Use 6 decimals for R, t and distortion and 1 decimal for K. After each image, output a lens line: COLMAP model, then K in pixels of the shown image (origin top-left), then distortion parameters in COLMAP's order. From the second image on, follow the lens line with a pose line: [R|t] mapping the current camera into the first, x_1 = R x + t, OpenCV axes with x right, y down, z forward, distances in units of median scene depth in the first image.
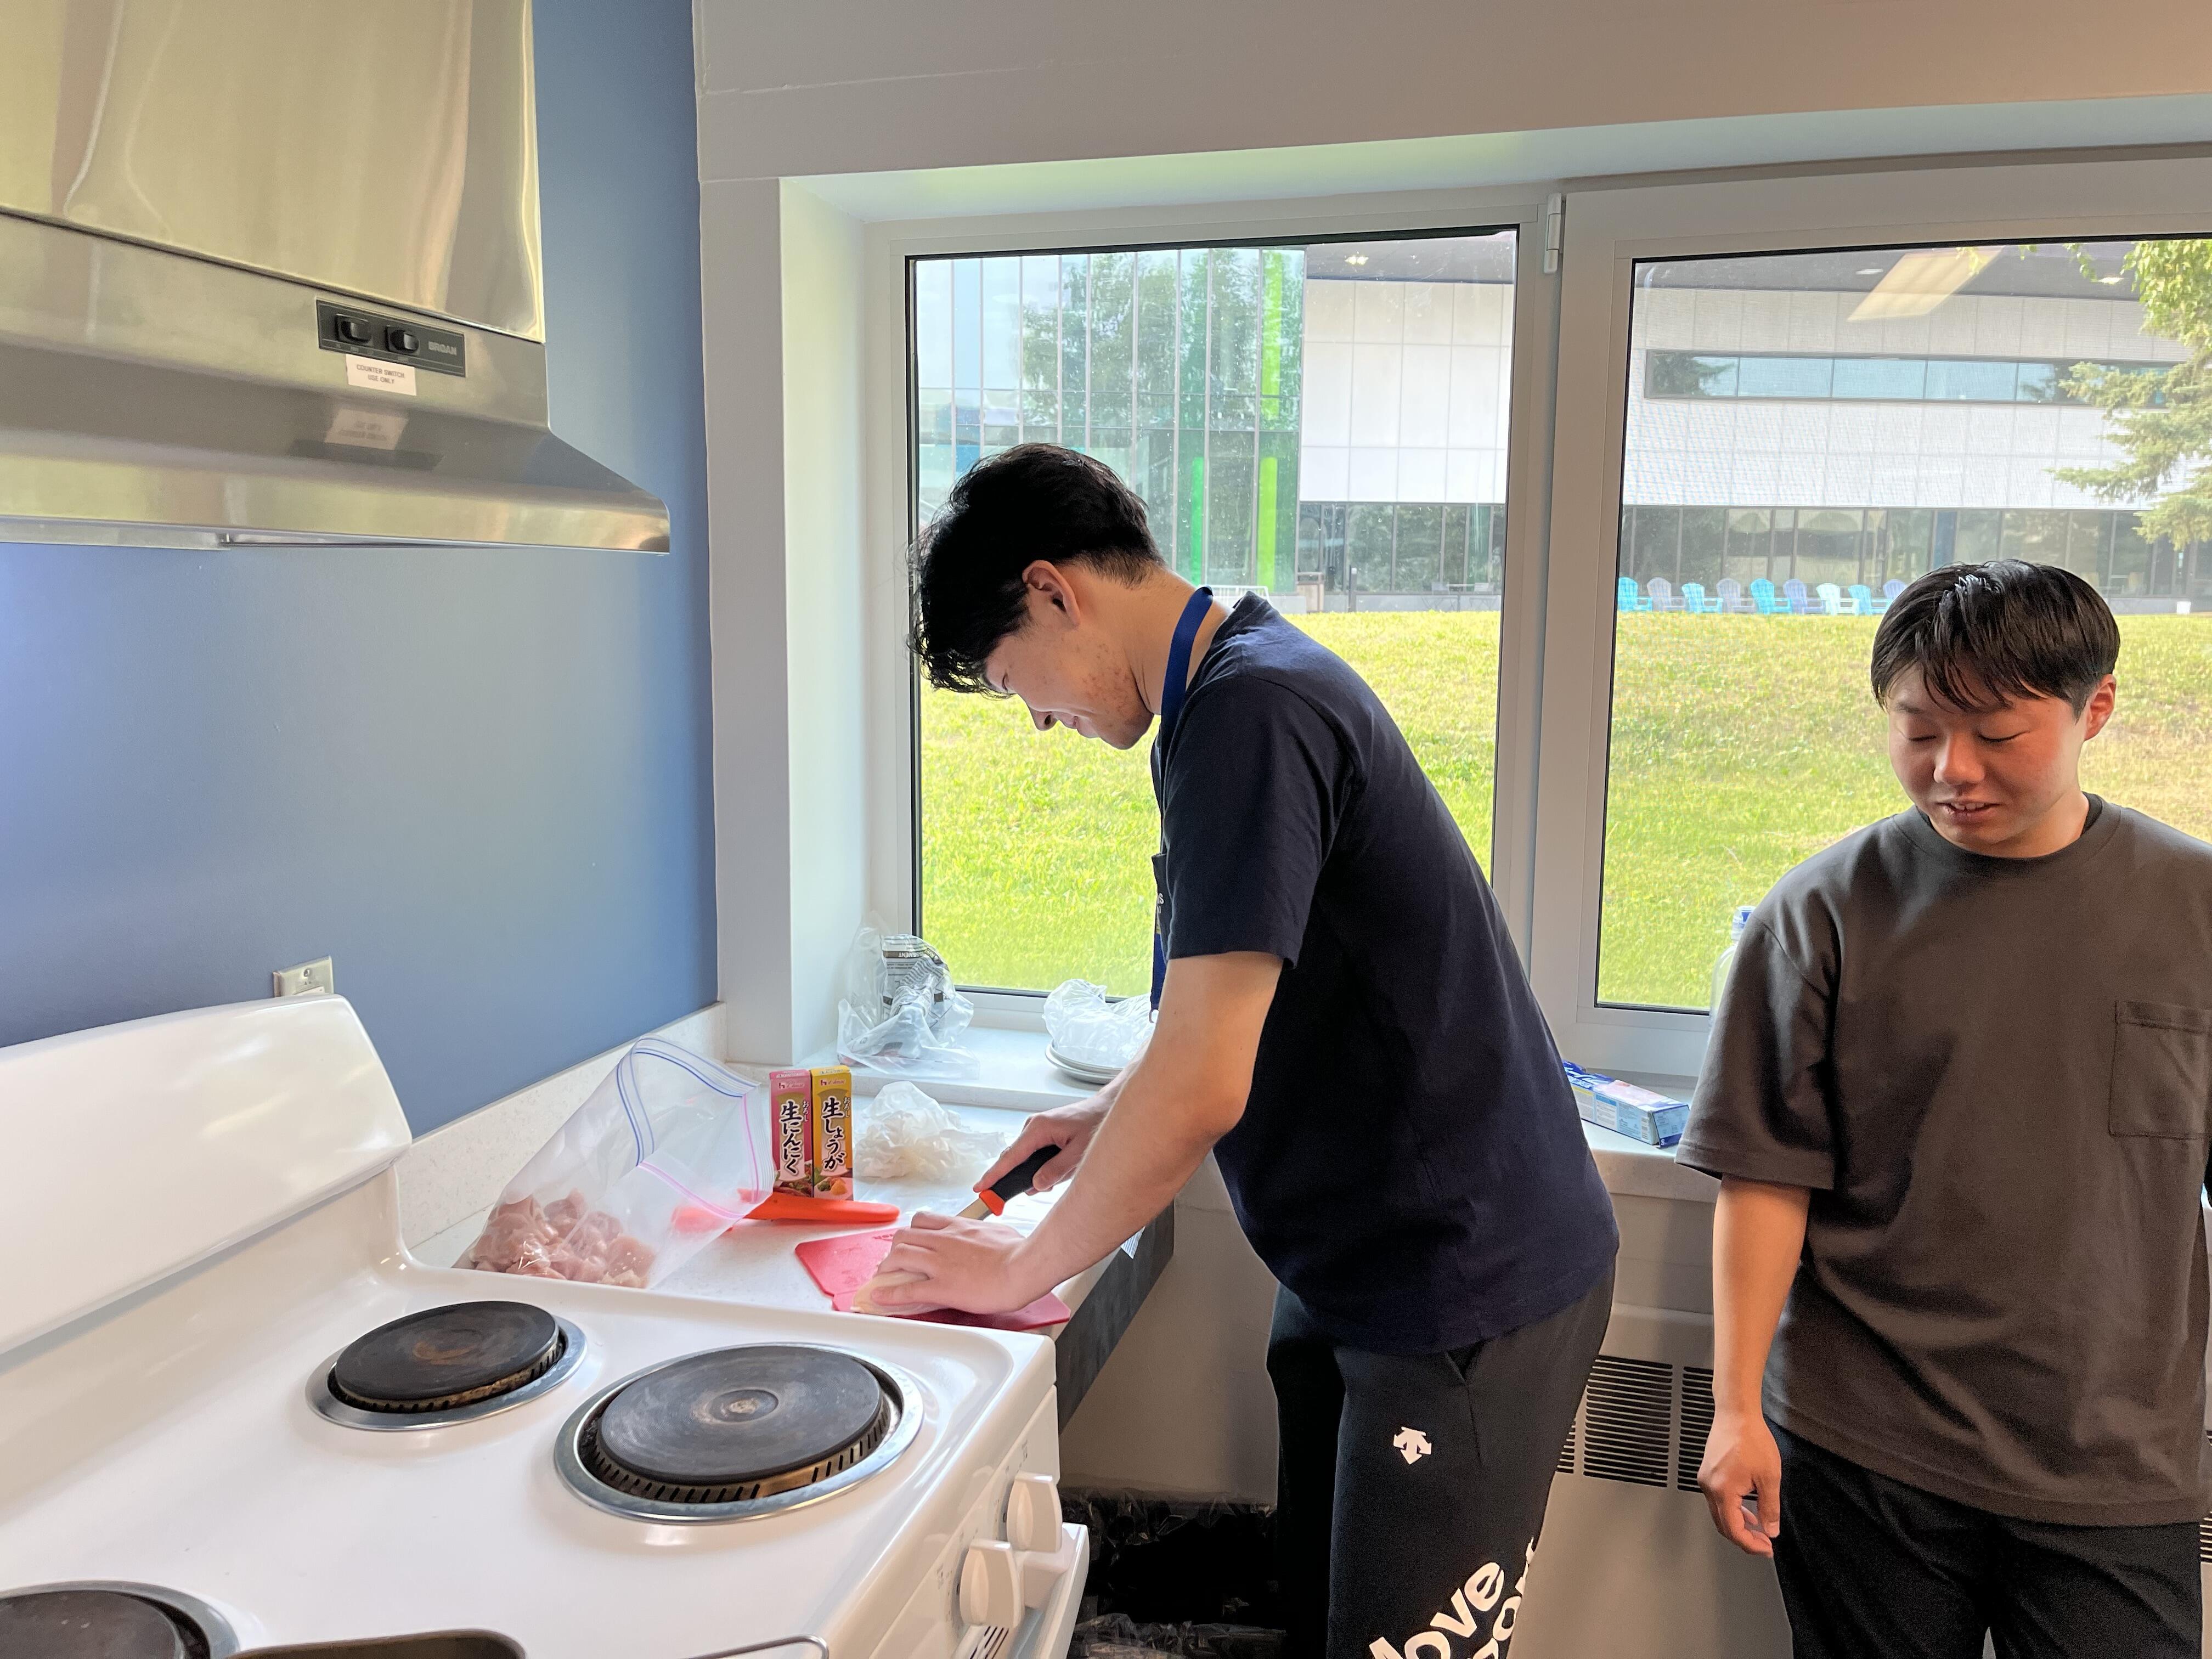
lens RADIAL K [[1664.0, 0, 1104.2], [0, 1664.0, 830.7], [0, 0, 1]] dist [0.006009, -0.008866]
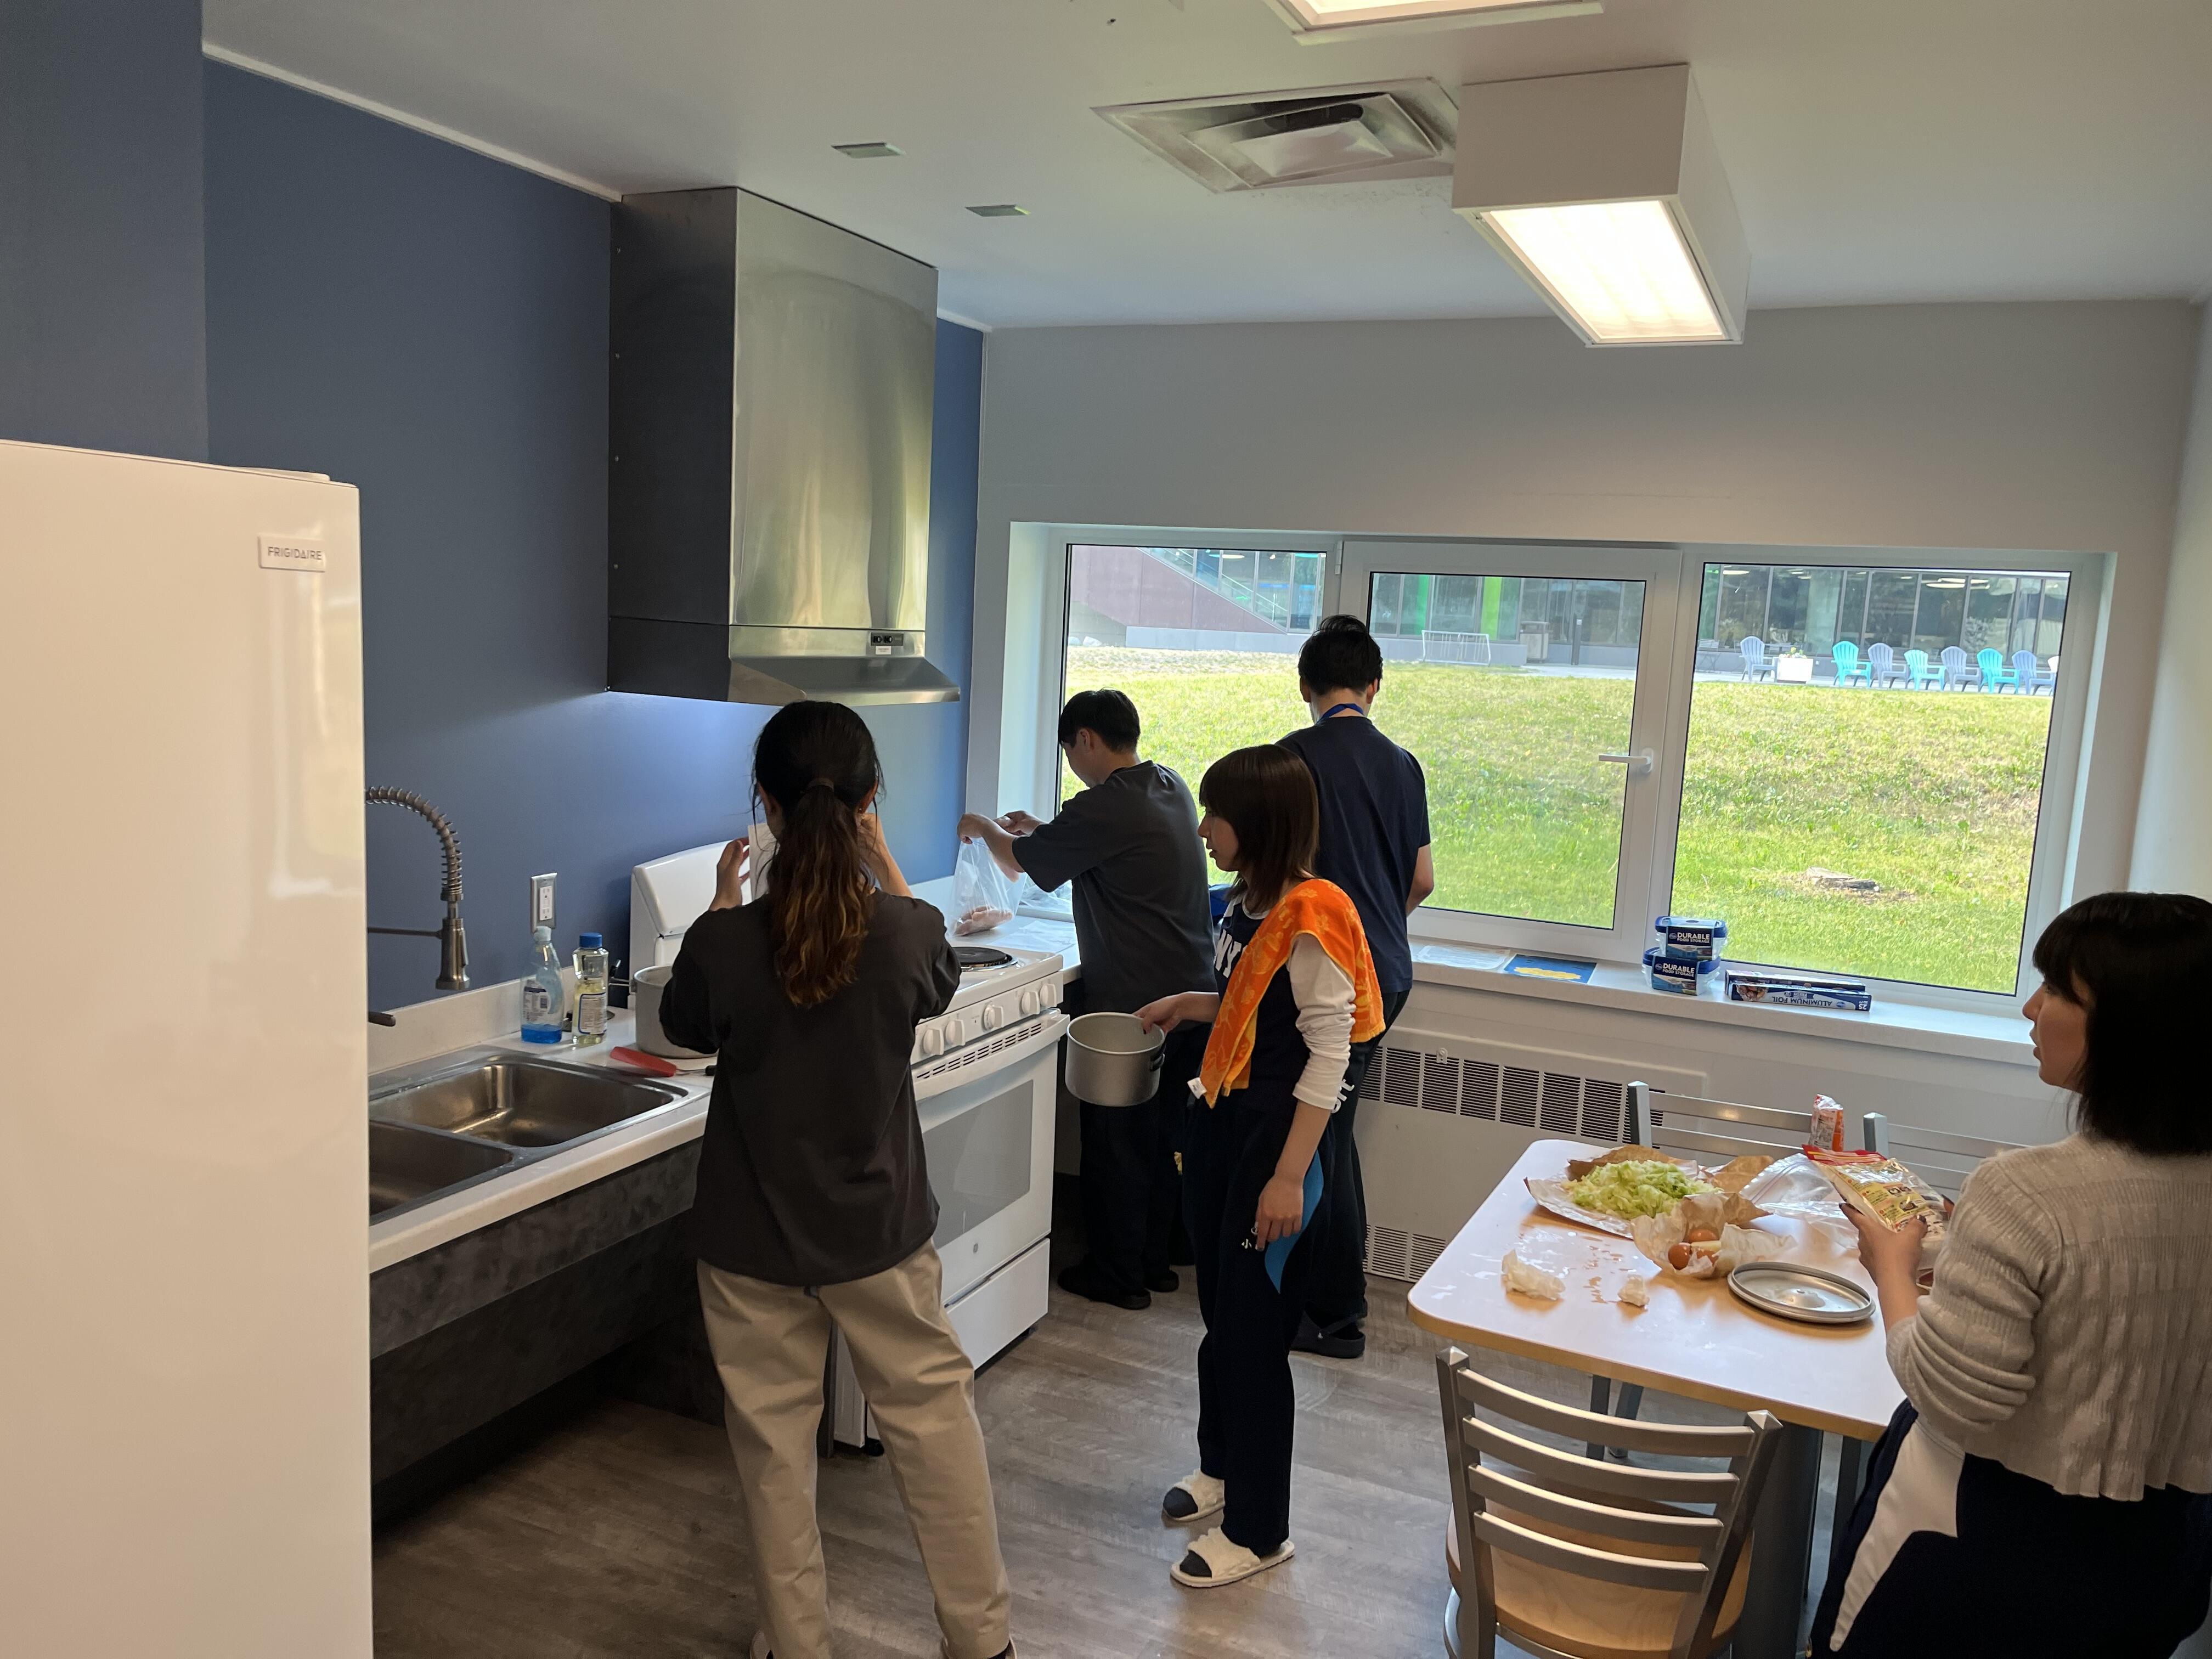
lens RADIAL K [[1664.0, 0, 1105.2], [0, 1664.0, 833.3], [0, 0, 1]] dist [0.006009, -0.008866]
pose [[0.987714, 0.061289, -0.143752, 0.061544], [-0.063262, 0.997955, -0.009192, 0.012847], [0.142894, 0.018173, 0.989571, -0.265124]]
